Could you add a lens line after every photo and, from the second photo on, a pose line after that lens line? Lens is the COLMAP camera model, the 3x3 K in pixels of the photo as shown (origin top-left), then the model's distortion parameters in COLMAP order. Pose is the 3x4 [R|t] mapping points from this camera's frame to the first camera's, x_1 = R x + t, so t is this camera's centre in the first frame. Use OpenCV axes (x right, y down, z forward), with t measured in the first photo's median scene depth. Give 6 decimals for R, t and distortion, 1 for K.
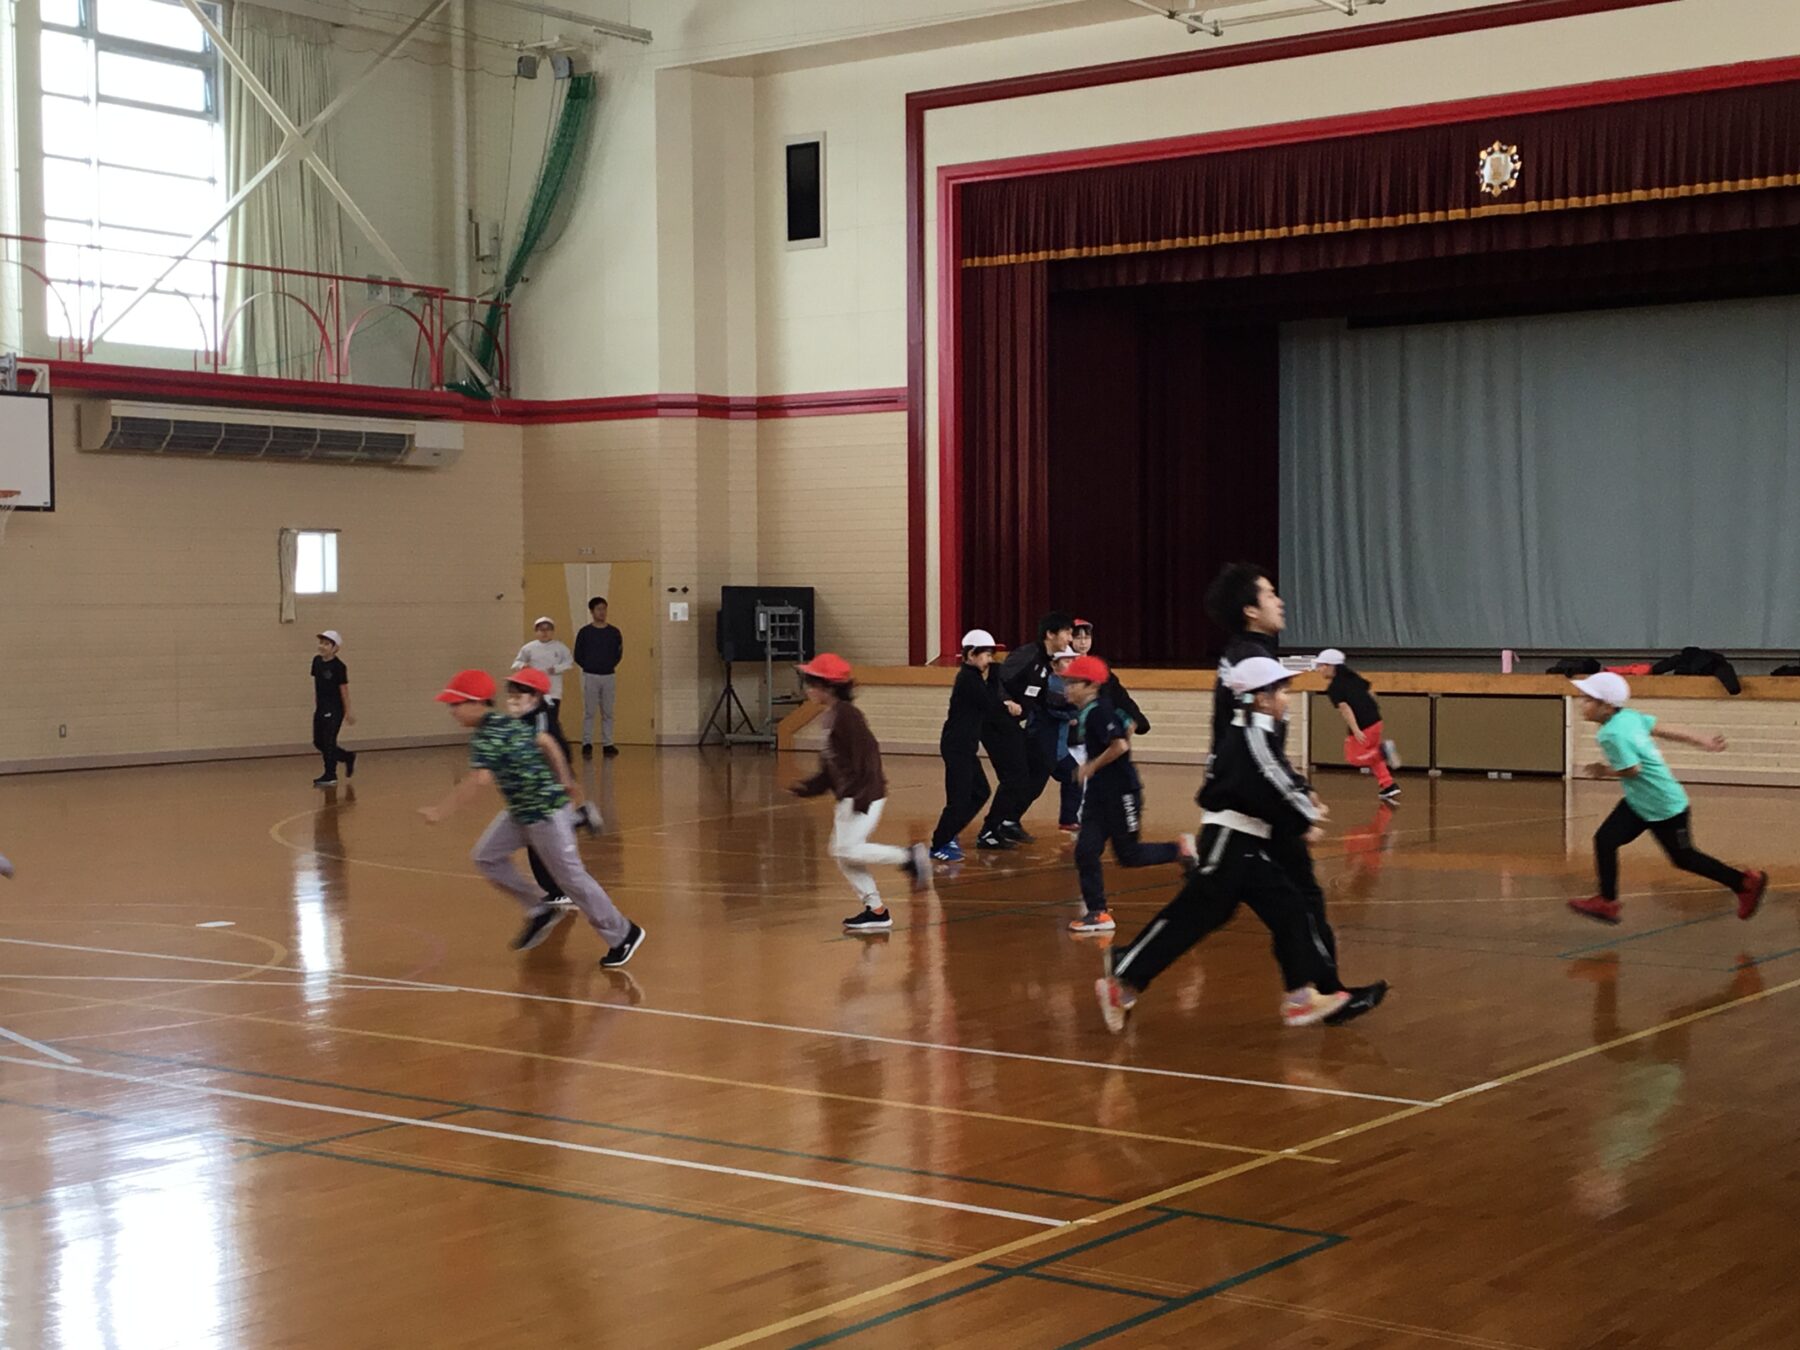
lens RADIAL K [[2731.9, 0, 900.0], [0, 2731.9, 675.0], [0, 0, 1]] dist [0.022149, 0.046834]
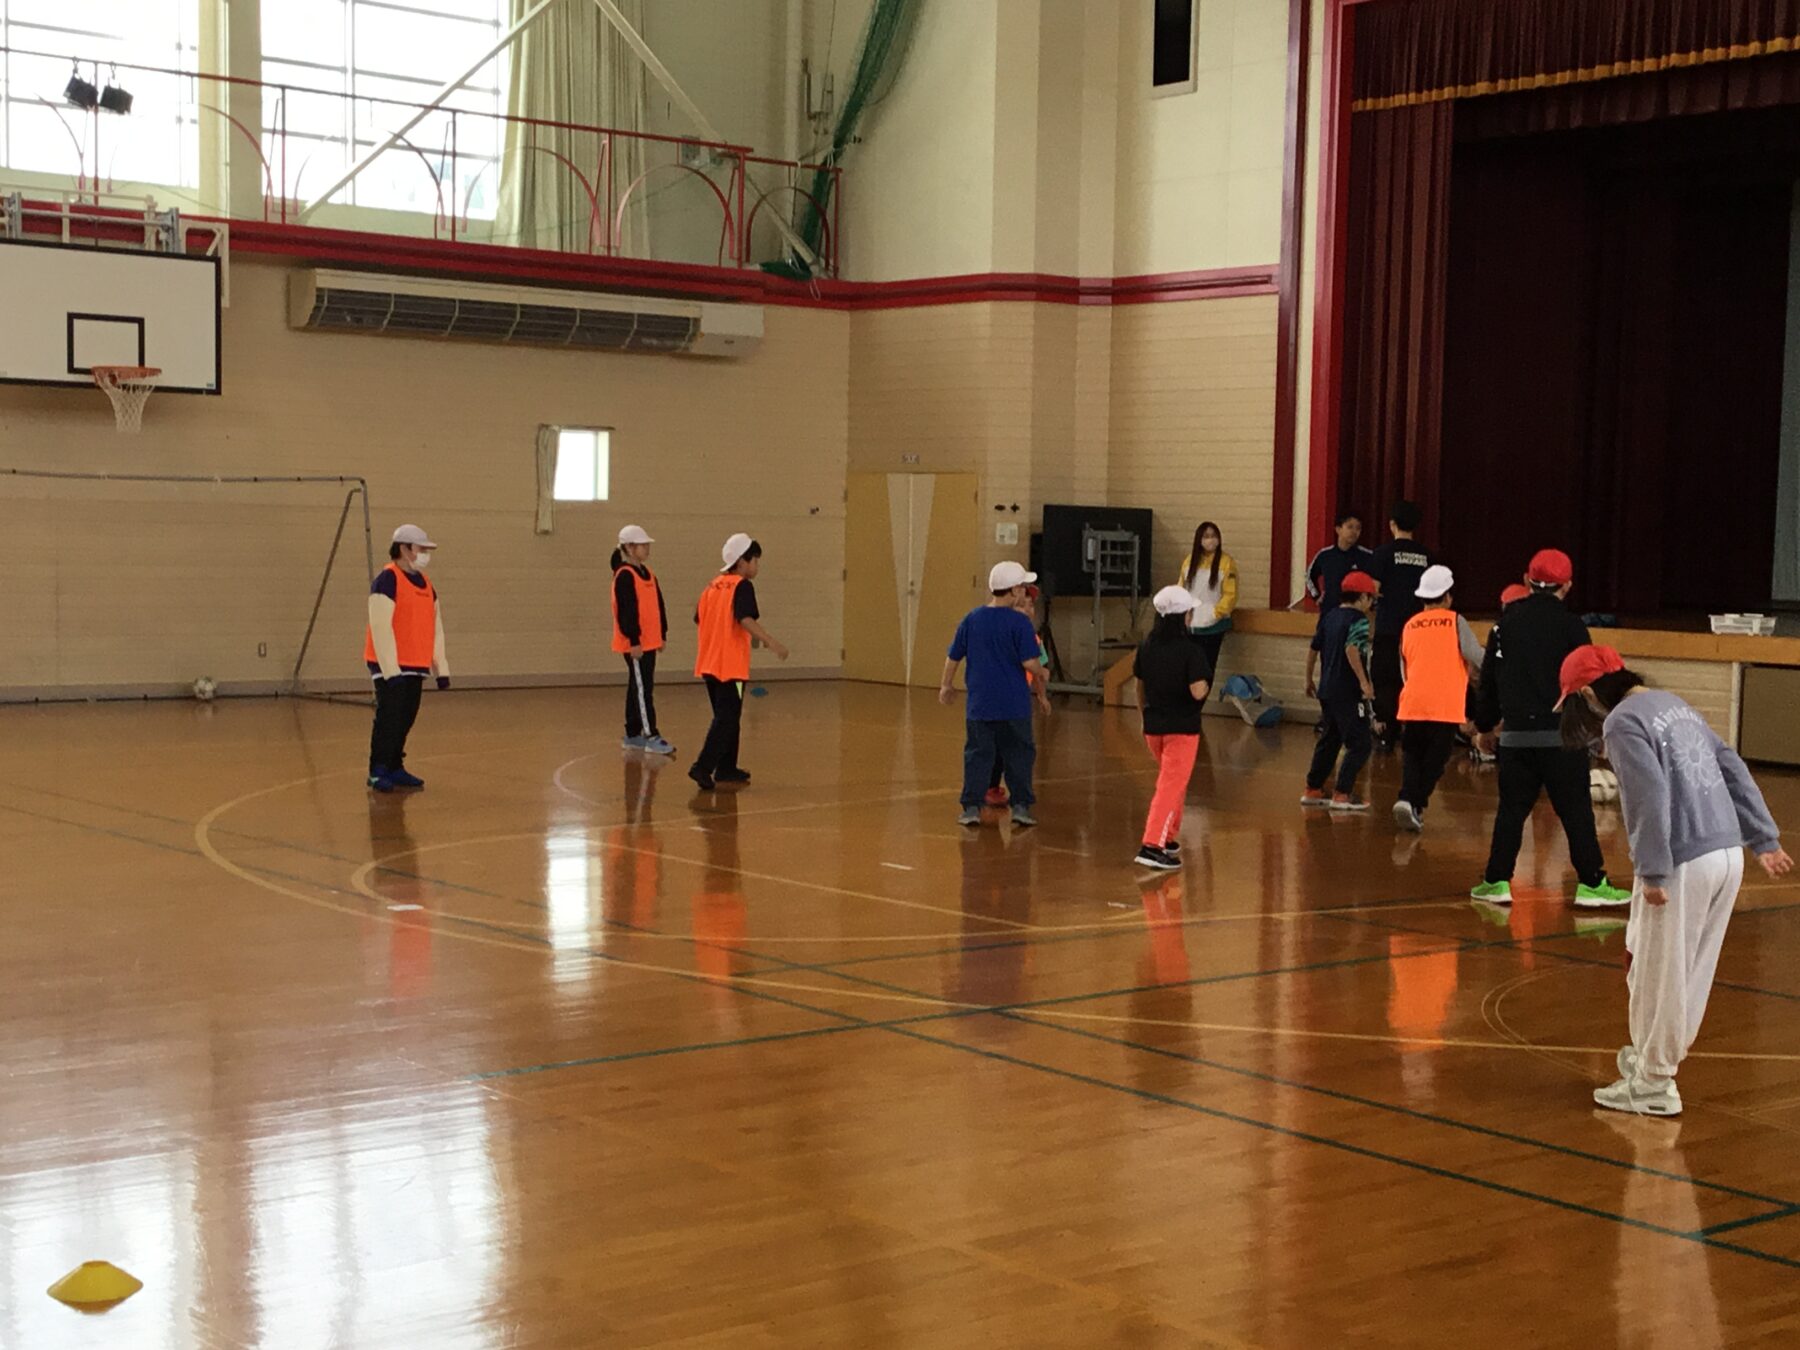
lens RADIAL K [[2661.1, 0, 900.0], [0, 2661.1, 675.0], [0, 0, 1]] dist [0.199562, -0.517888]
pose [[0.968904, 0.041818, -0.243878, 0.093014], [-0.034120, 0.998780, 0.035705, -0.008116], [0.245073, -0.026273, 0.969149, 0.198866]]
